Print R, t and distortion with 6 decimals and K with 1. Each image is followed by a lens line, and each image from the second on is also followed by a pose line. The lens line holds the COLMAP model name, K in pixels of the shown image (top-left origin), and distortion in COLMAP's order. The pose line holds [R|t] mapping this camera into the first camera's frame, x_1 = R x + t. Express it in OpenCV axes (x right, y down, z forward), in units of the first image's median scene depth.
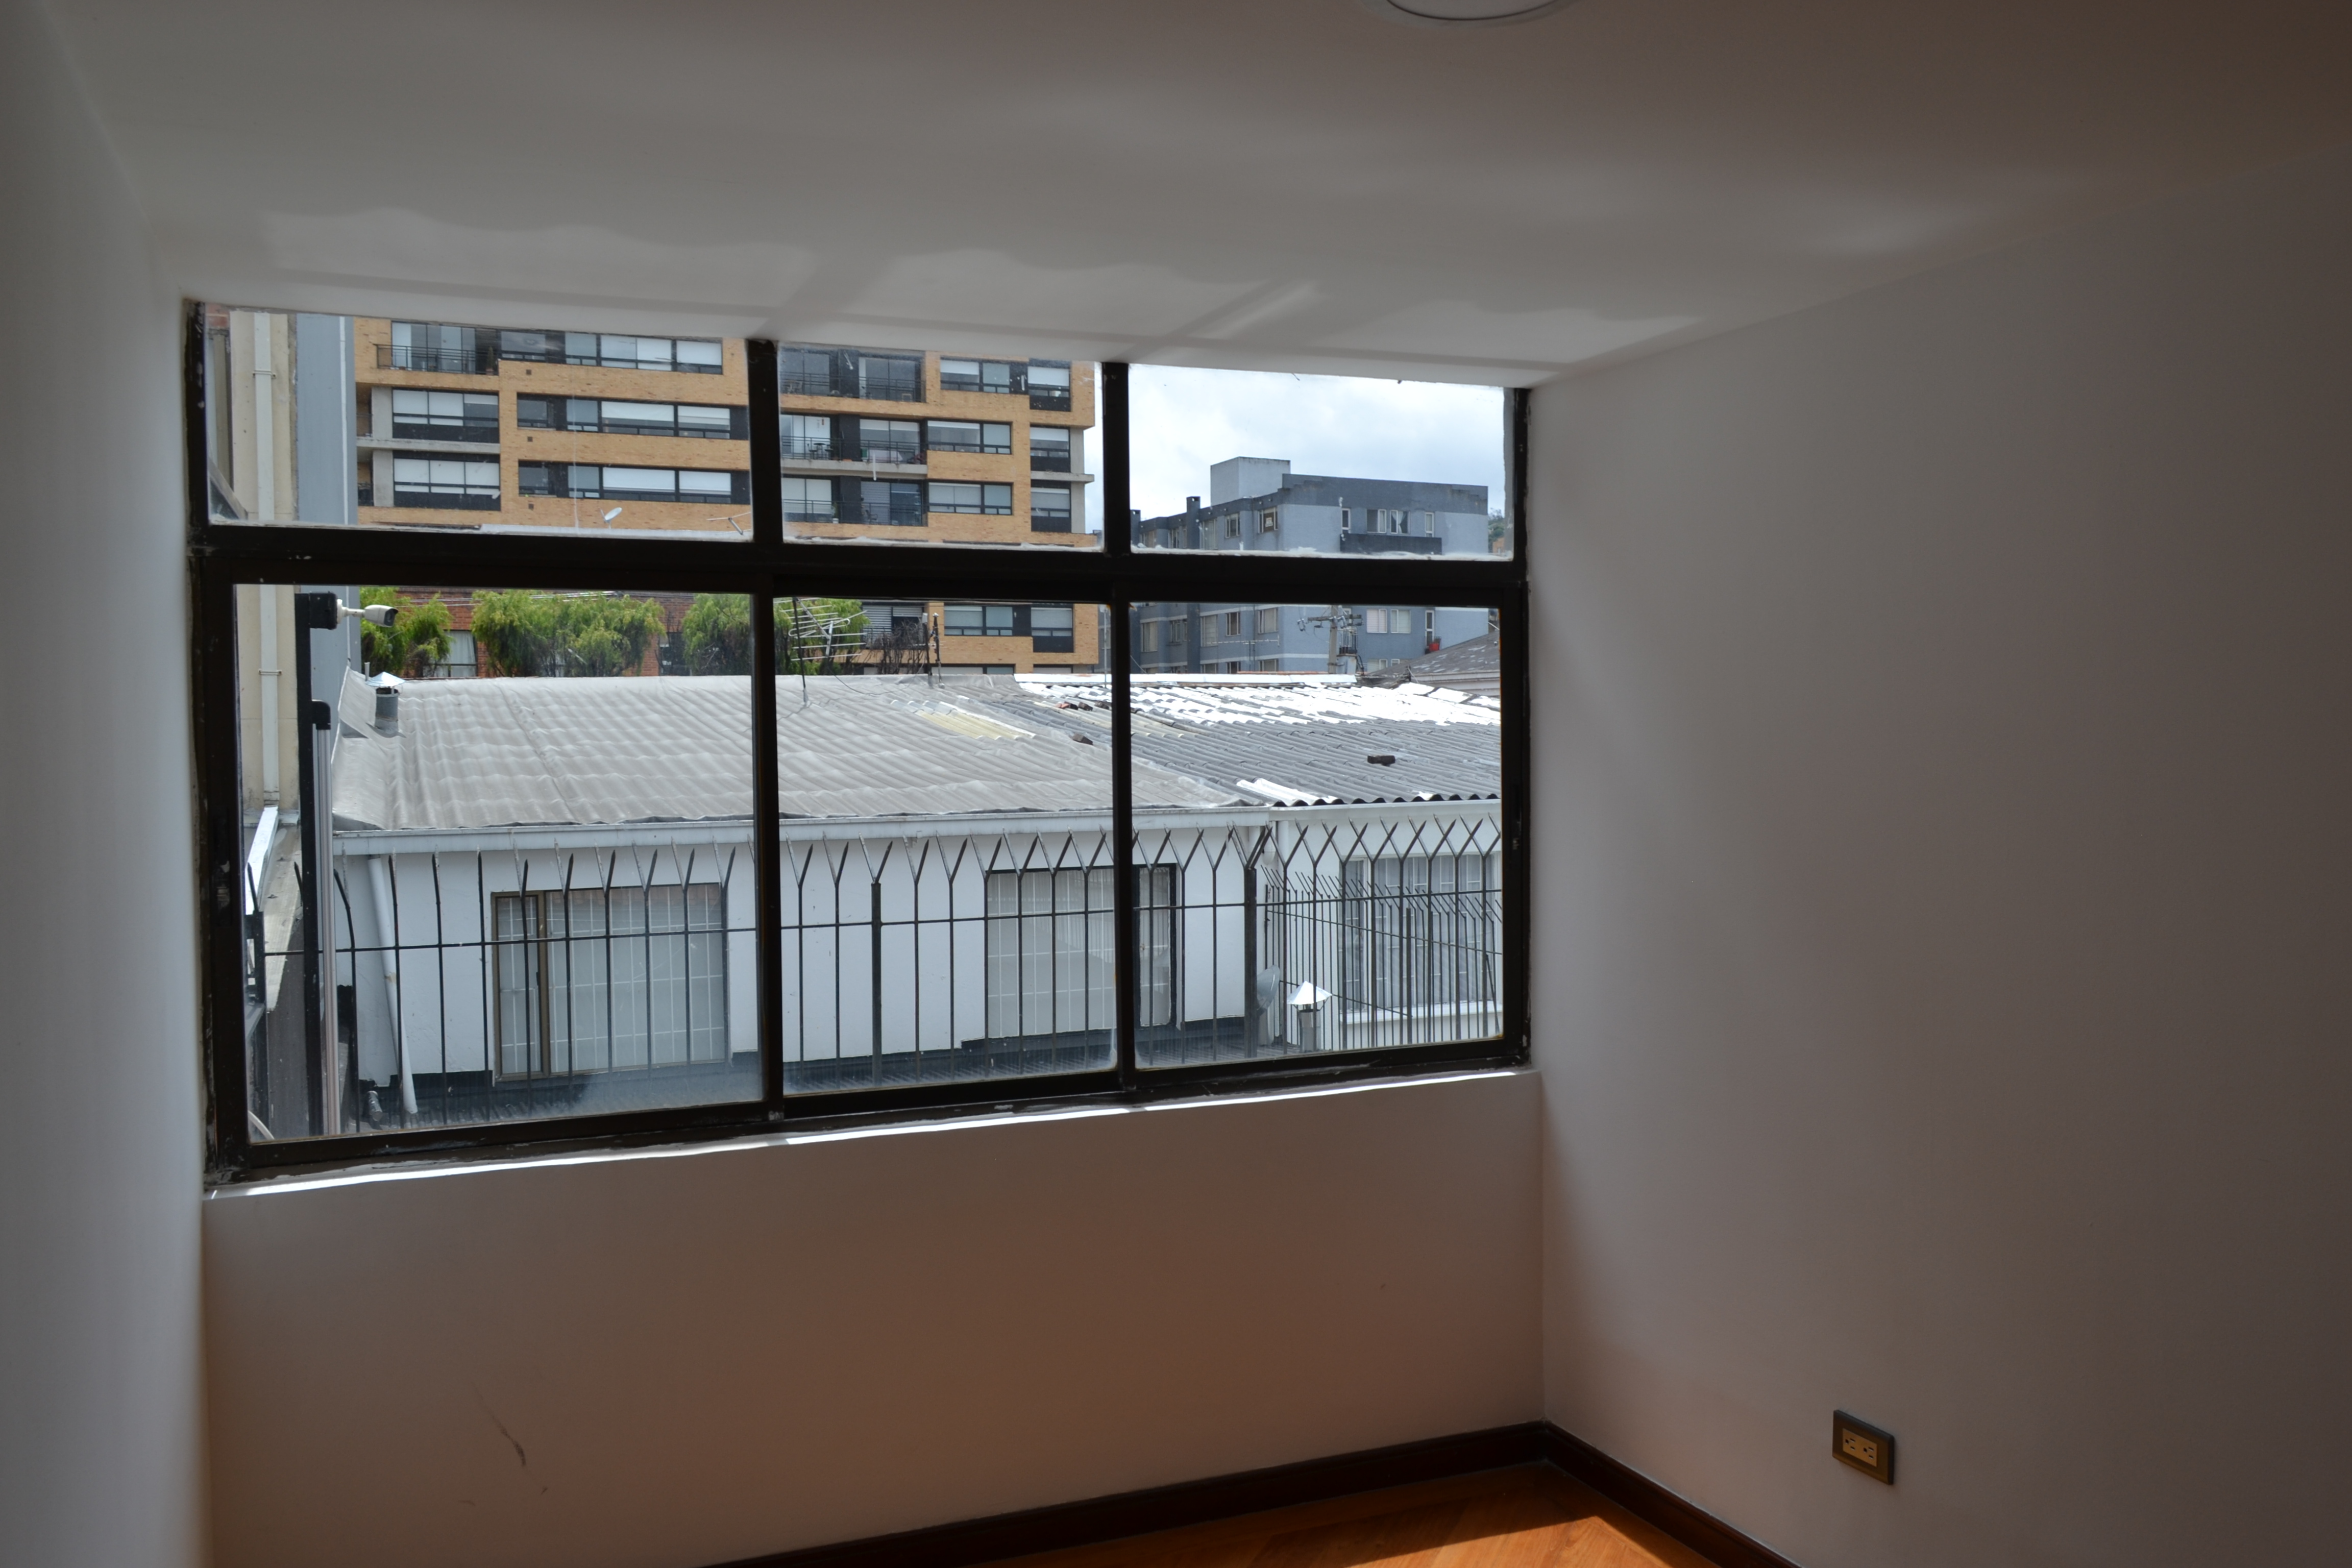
lens RADIAL K [[1863.8, 0, 1174.8], [0, 1863.8, 787.1], [0, 0, 1]] dist [-0.010855, 0.010082]
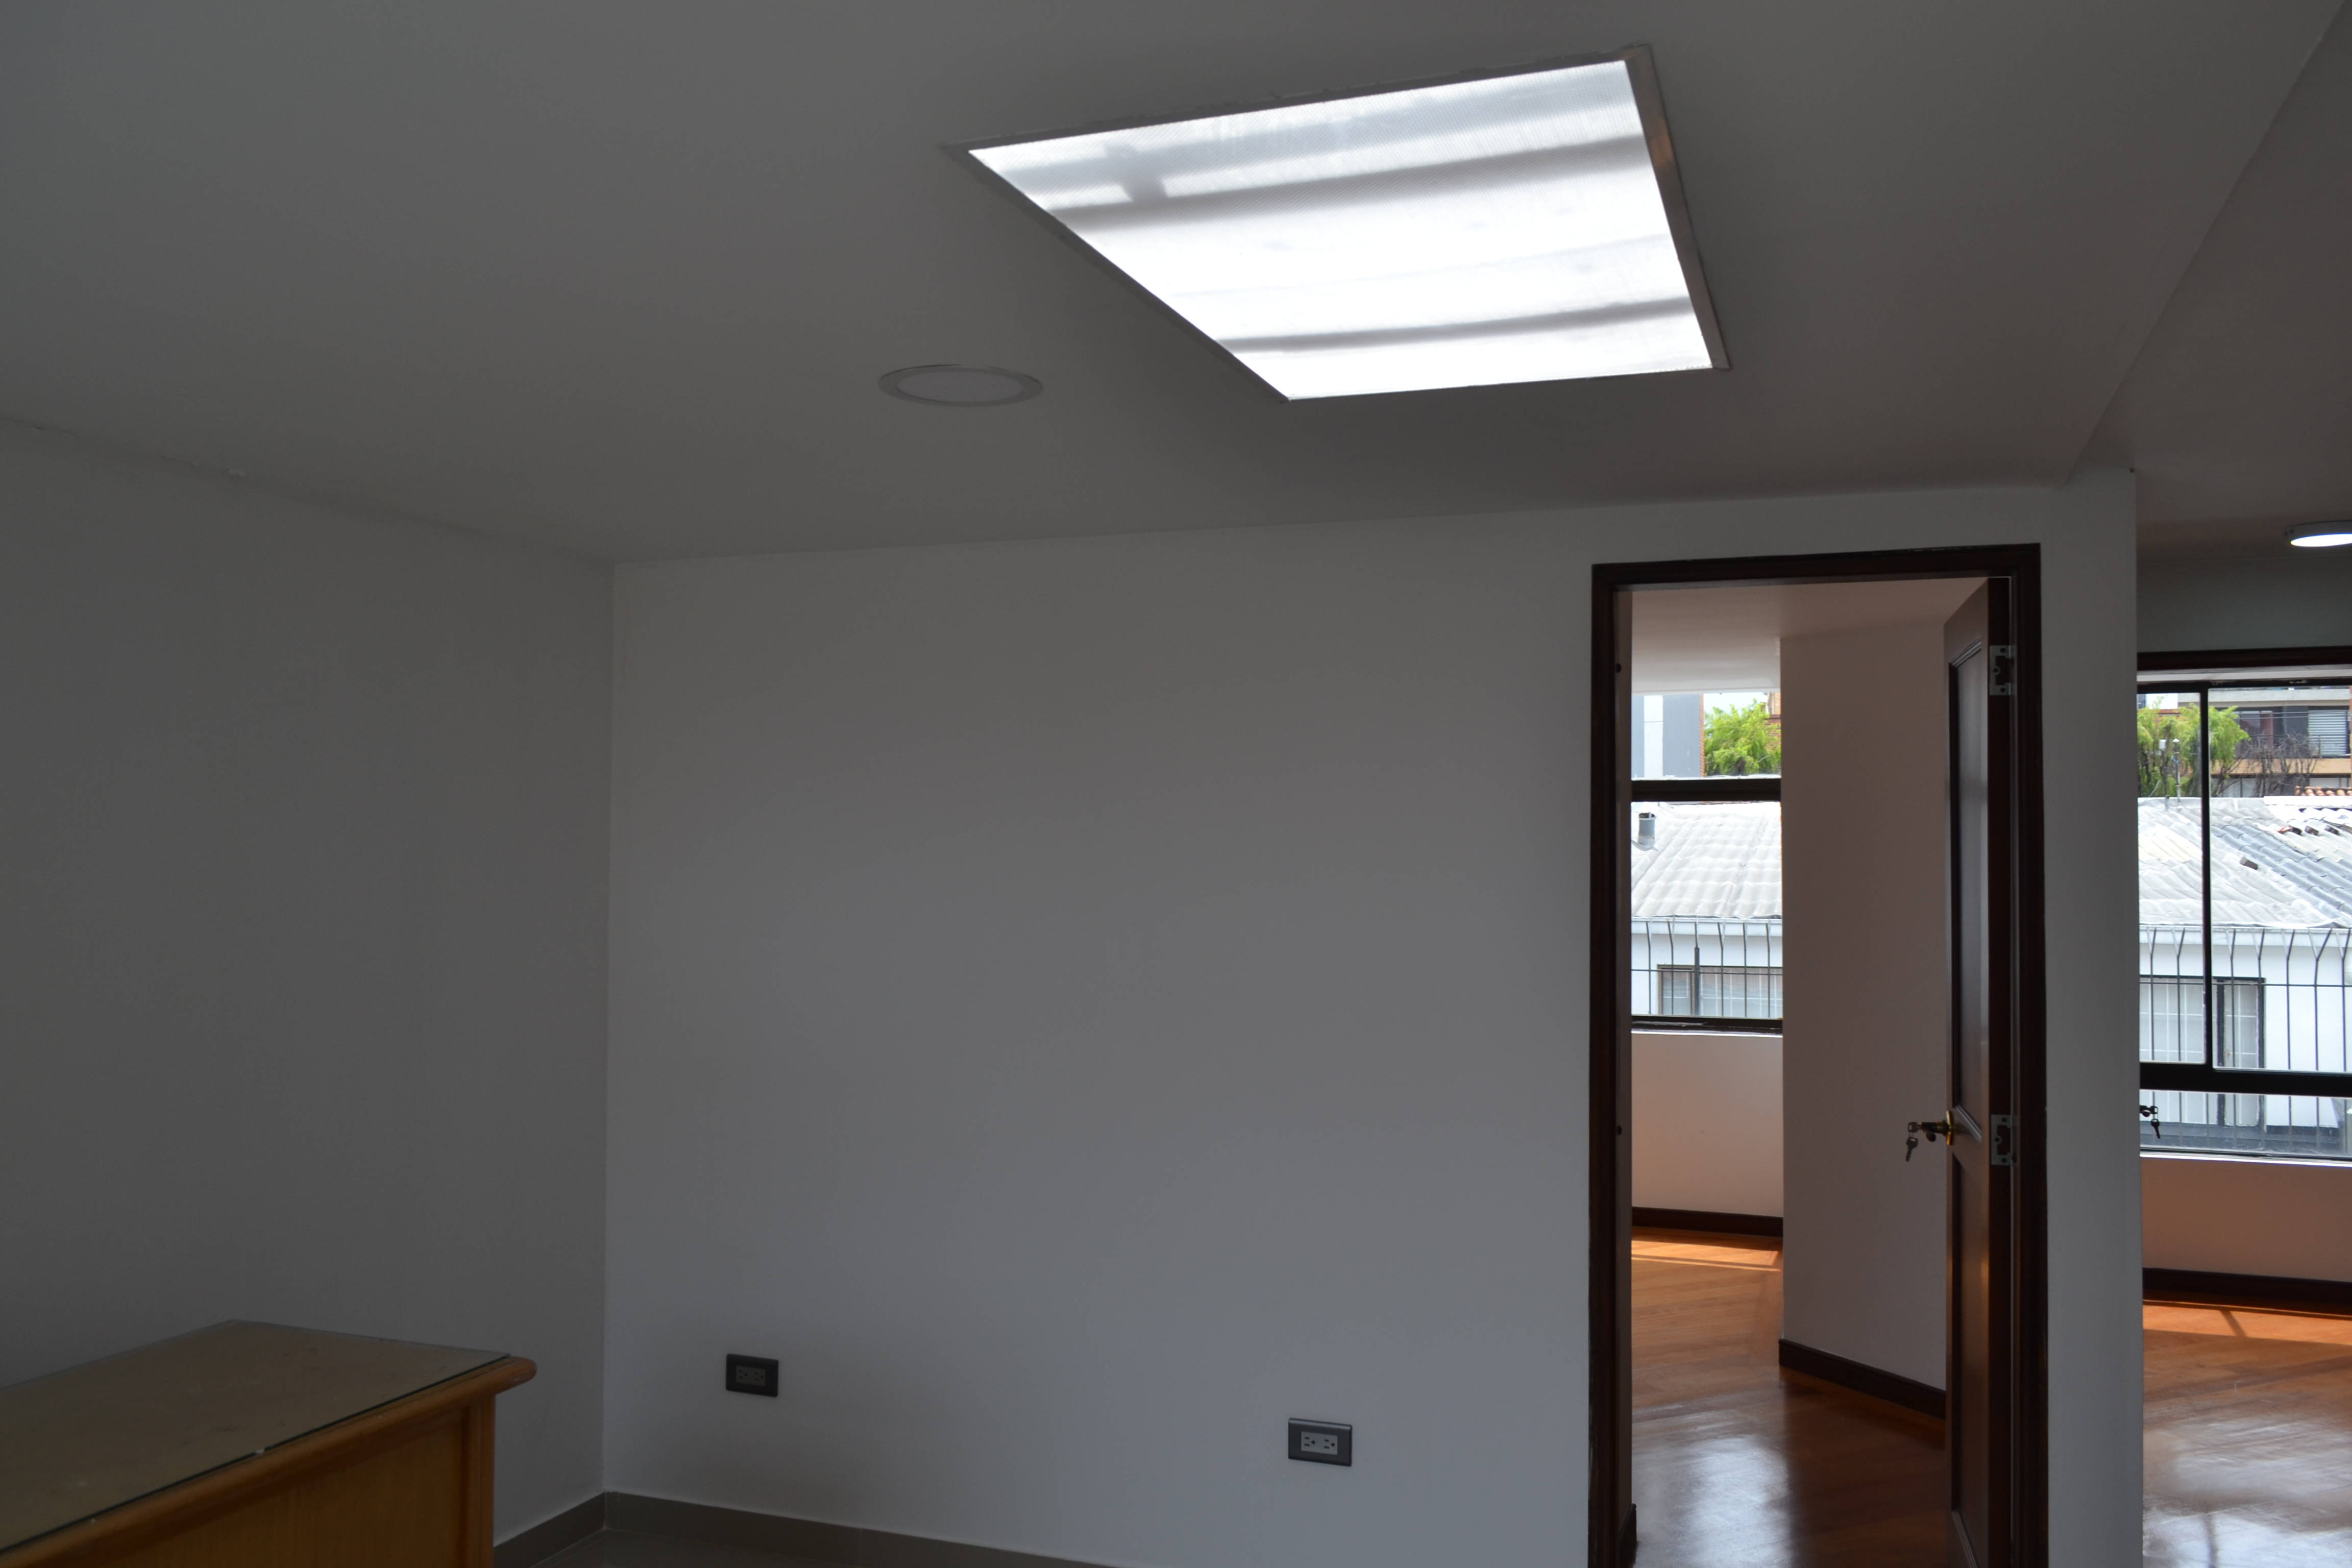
lens RADIAL K [[1863.8, 0, 1176.6], [0, 1863.8, 788.3], [0, 0, 1]] dist [-0.010855, 0.010082]
pose [[0.720709, -0.006545, -0.693207, 0.298761], [-0.032606, 0.998529, -0.043328, -0.002038], [0.692471, 0.053829, 0.719435, -0.231415]]
